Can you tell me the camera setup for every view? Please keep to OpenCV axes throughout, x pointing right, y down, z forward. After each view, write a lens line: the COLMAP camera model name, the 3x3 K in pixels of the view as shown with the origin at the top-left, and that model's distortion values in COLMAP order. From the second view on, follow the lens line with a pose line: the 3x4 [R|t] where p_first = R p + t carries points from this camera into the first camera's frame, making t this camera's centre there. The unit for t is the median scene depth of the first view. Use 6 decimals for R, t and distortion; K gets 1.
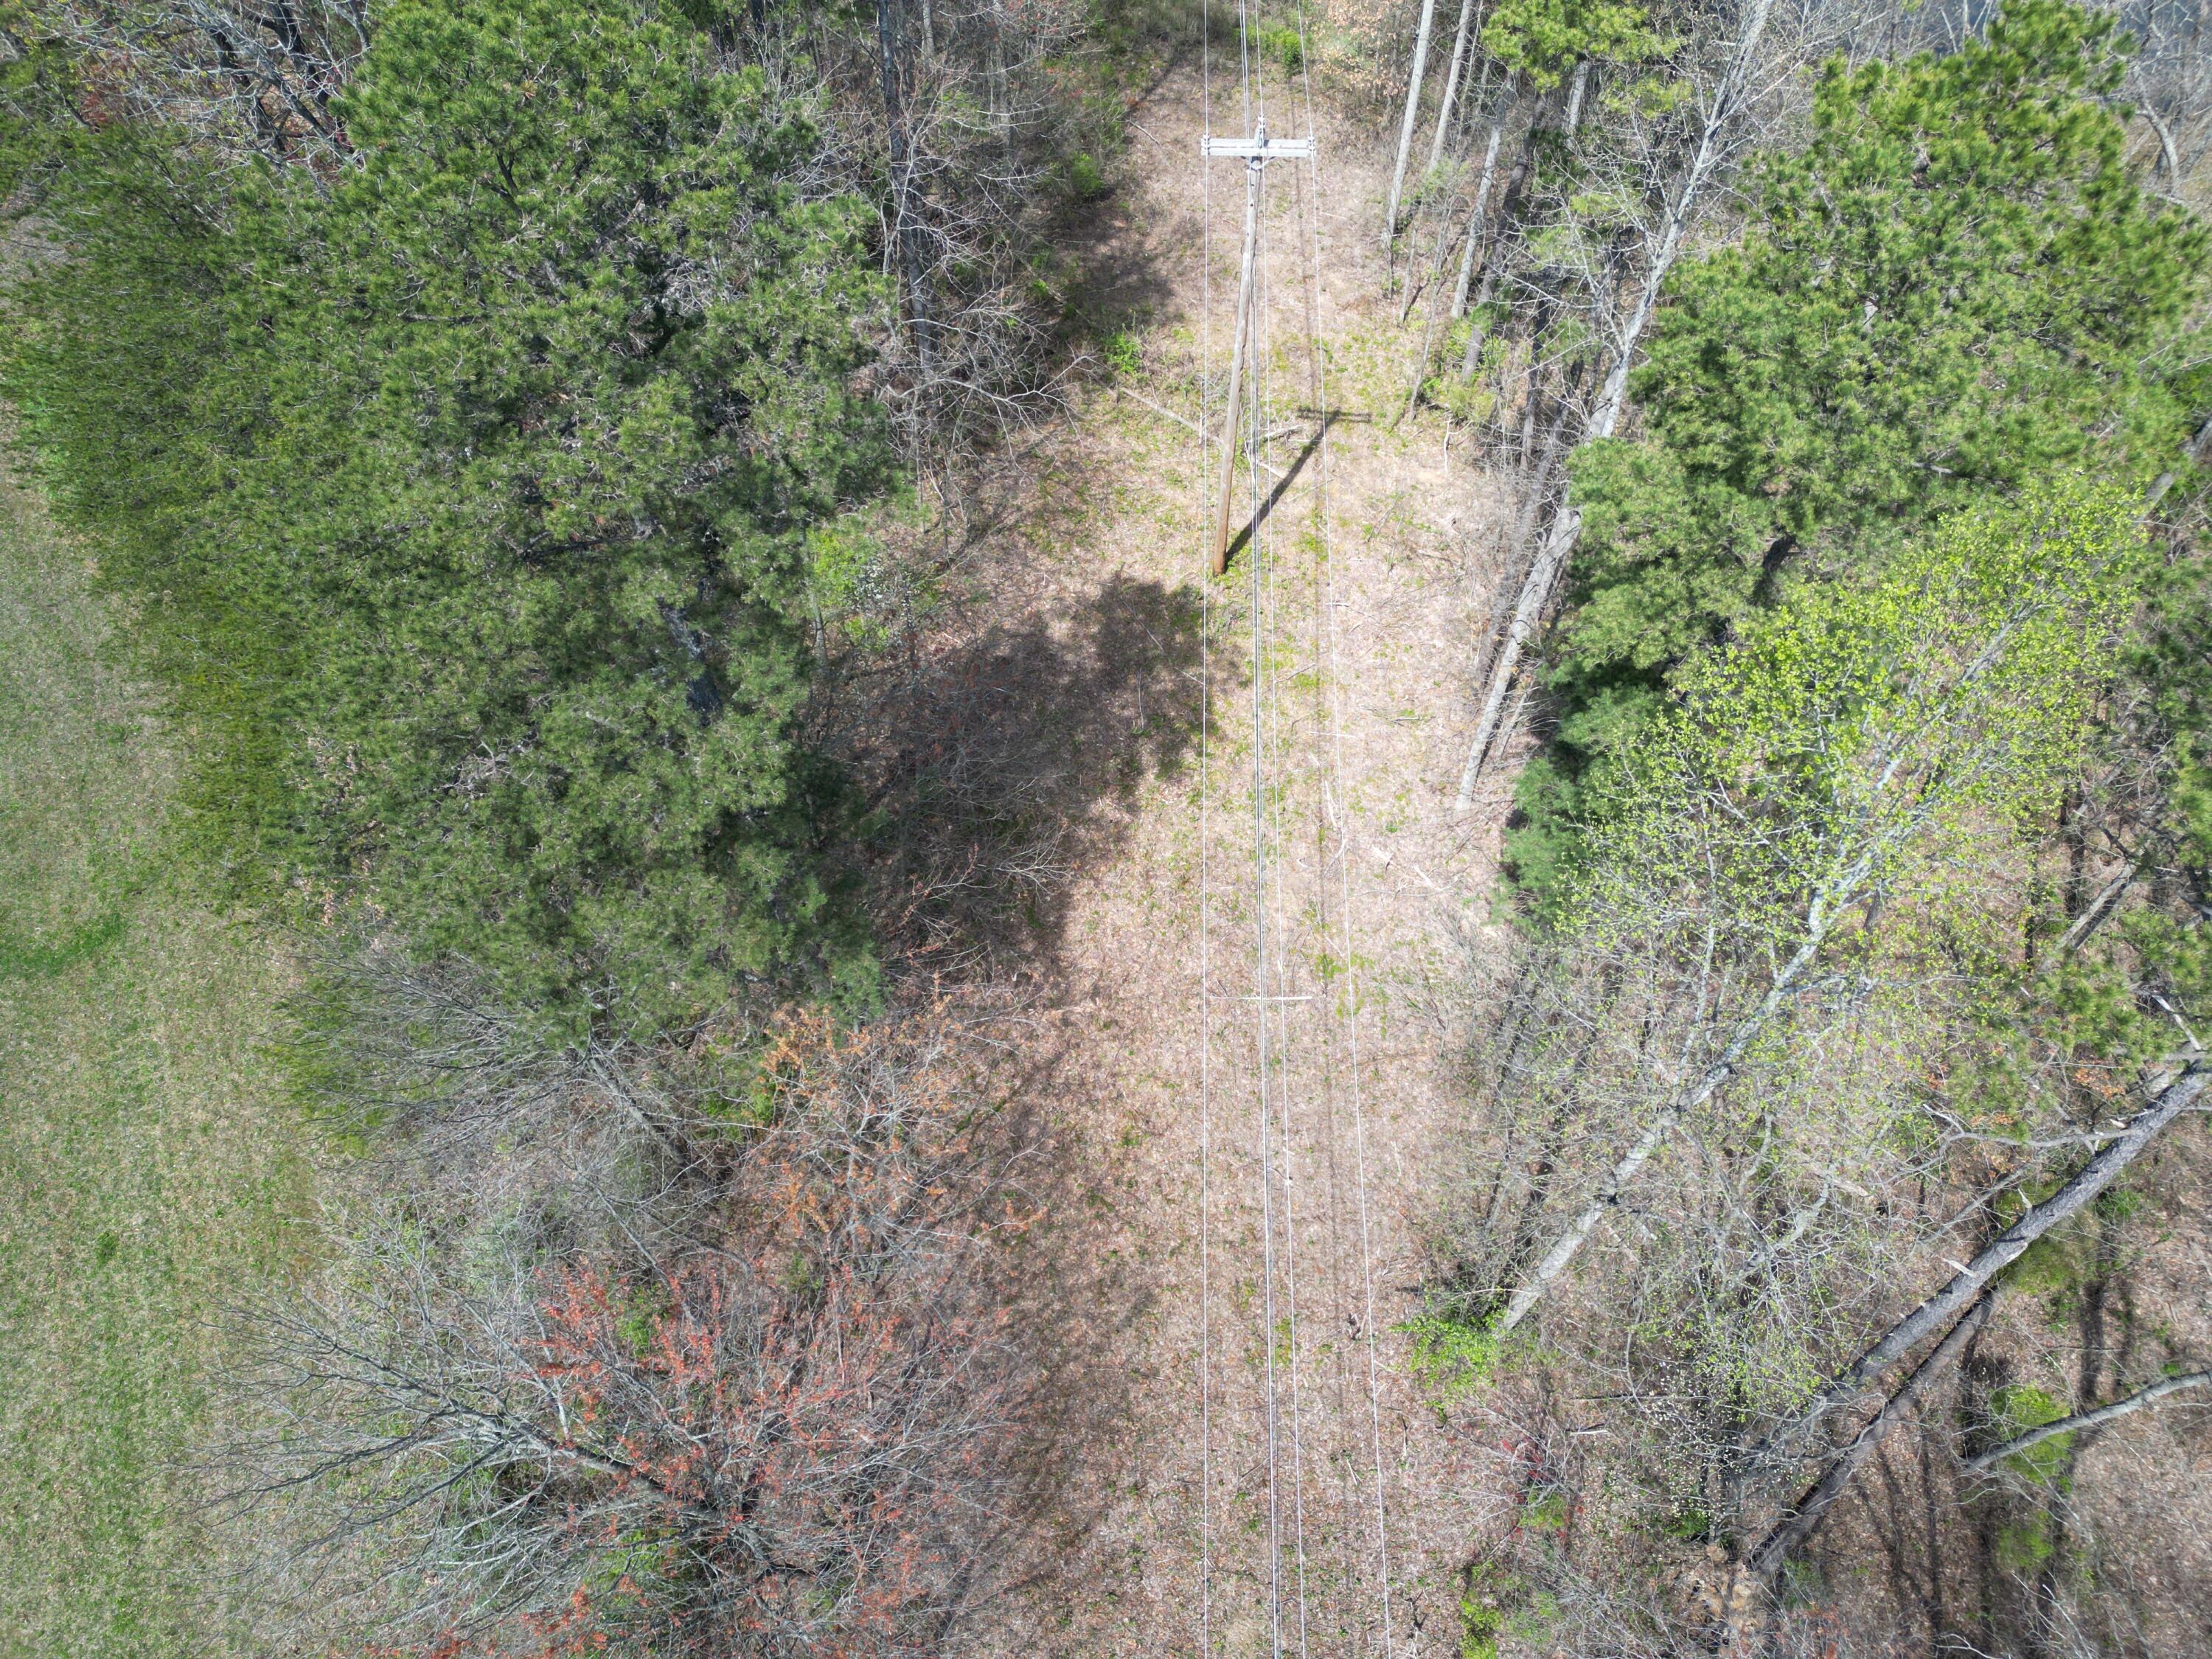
lens RADIAL K [[1546.0, 0, 1110.3], [0, 1546.0, 819.4], [0, 0, 1]] dist [0.077372, -0.068682]
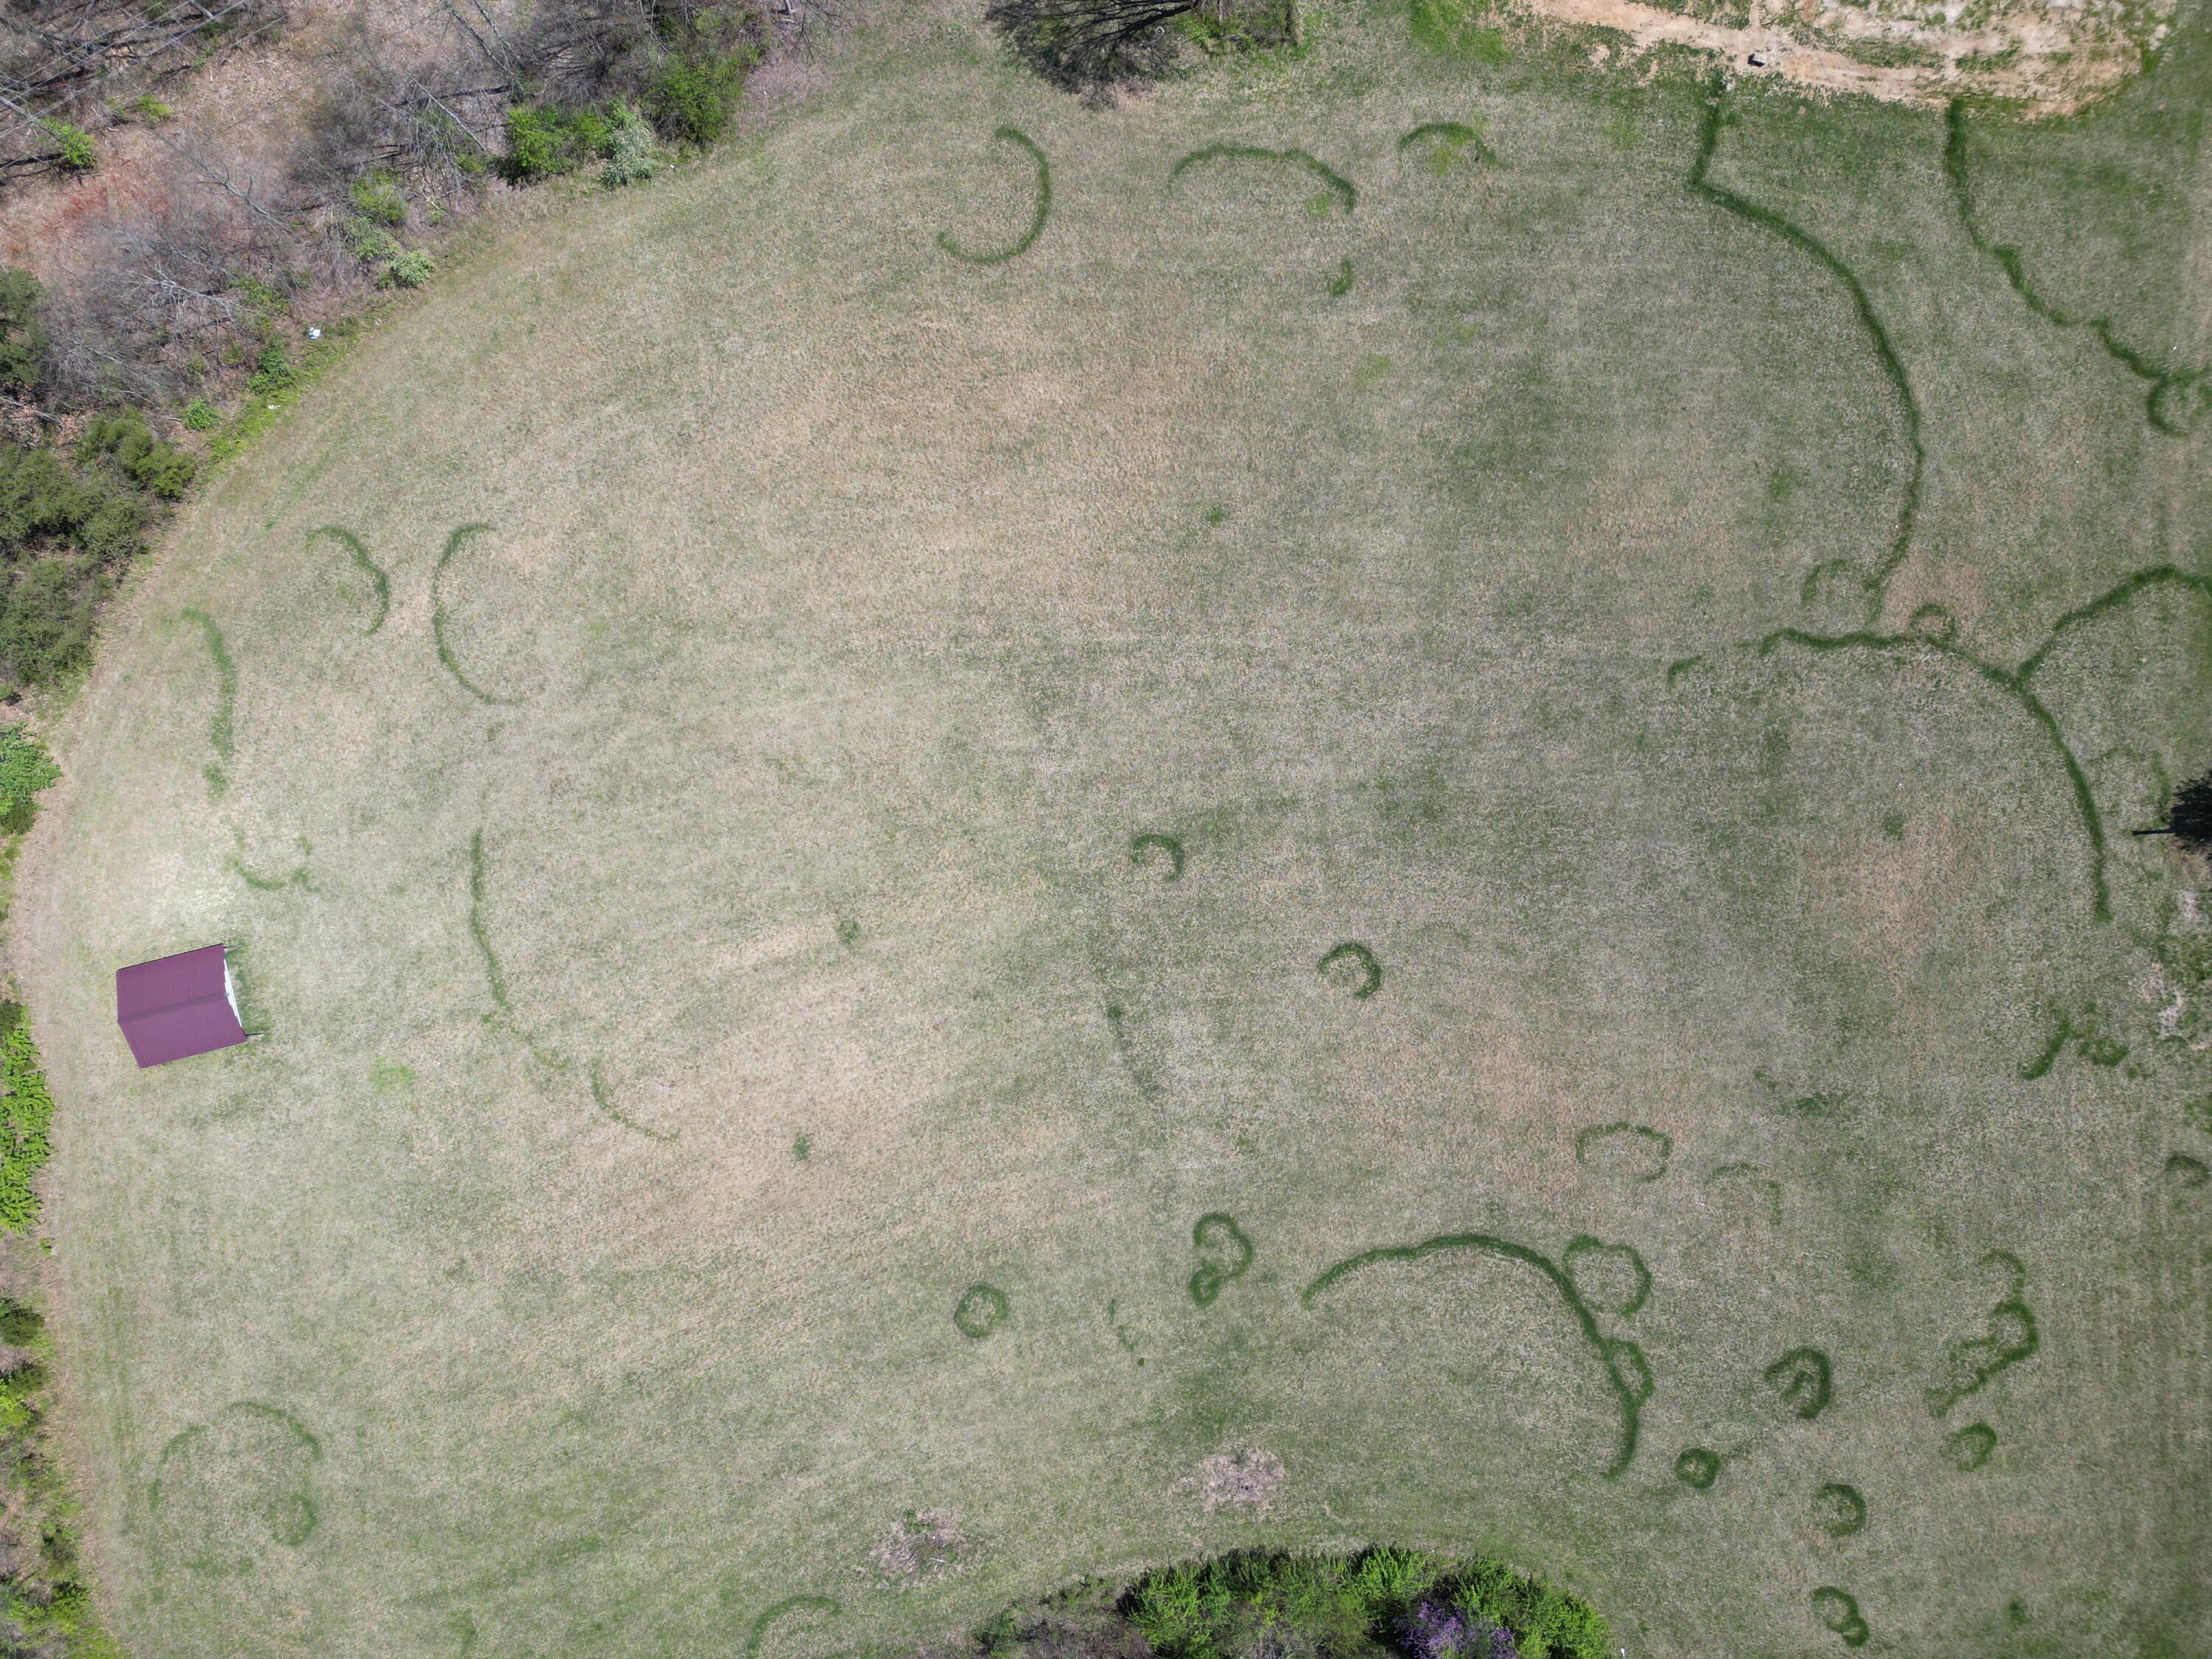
lens RADIAL K [[1546.0, 0, 1110.3], [0, 1546.0, 819.4], [0, 0, 1]] dist [0.077372, -0.068682]
pose [[-0.517851, -0.855460, 0.004210, -2.999690], [0.734644, -0.442183, 0.514561, -0.538110], [-0.438325, 0.269559, 0.857444, -3.318867]]
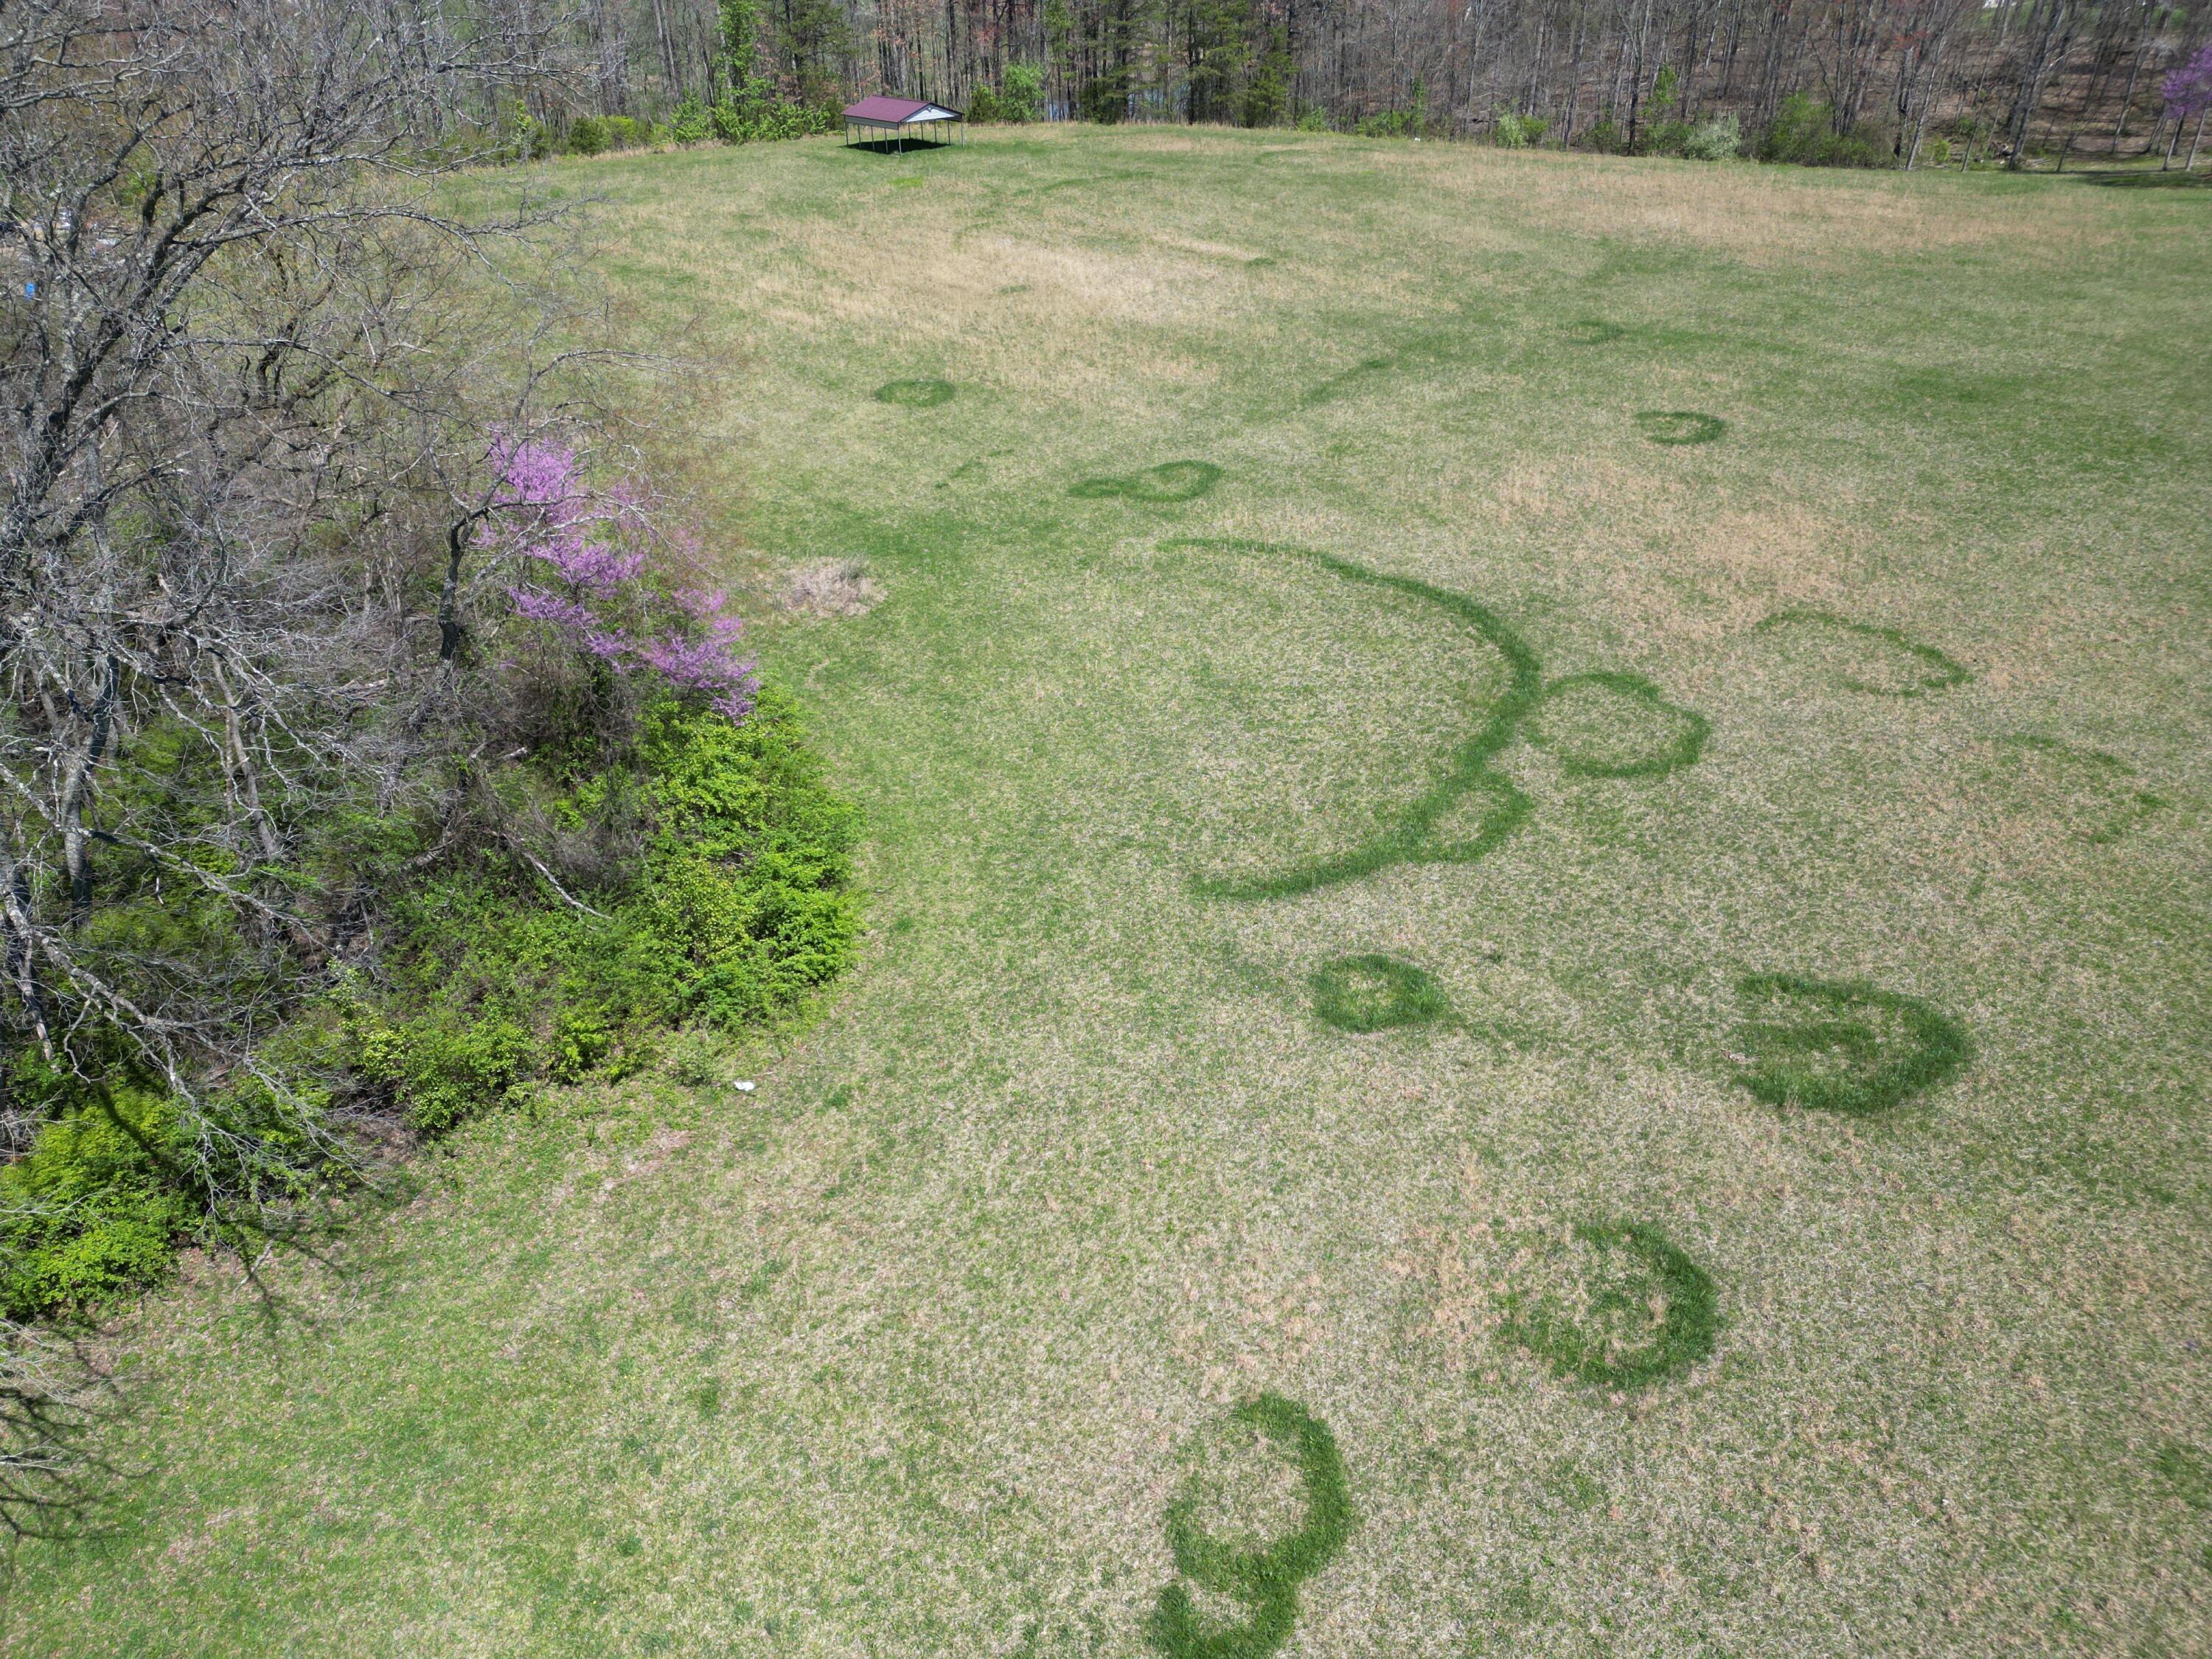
lens RADIAL K [[1546.0, 0, 1110.3], [0, 1546.0, 819.4], [0, 0, 1]] dist [0.077372, -0.068682]
pose [[0.488983, -0.454515, 0.744521, -6.722123], [0.749291, 0.655857, -0.091729, 2.155078], [-0.446607, 0.602717, 0.661267, -0.510009]]
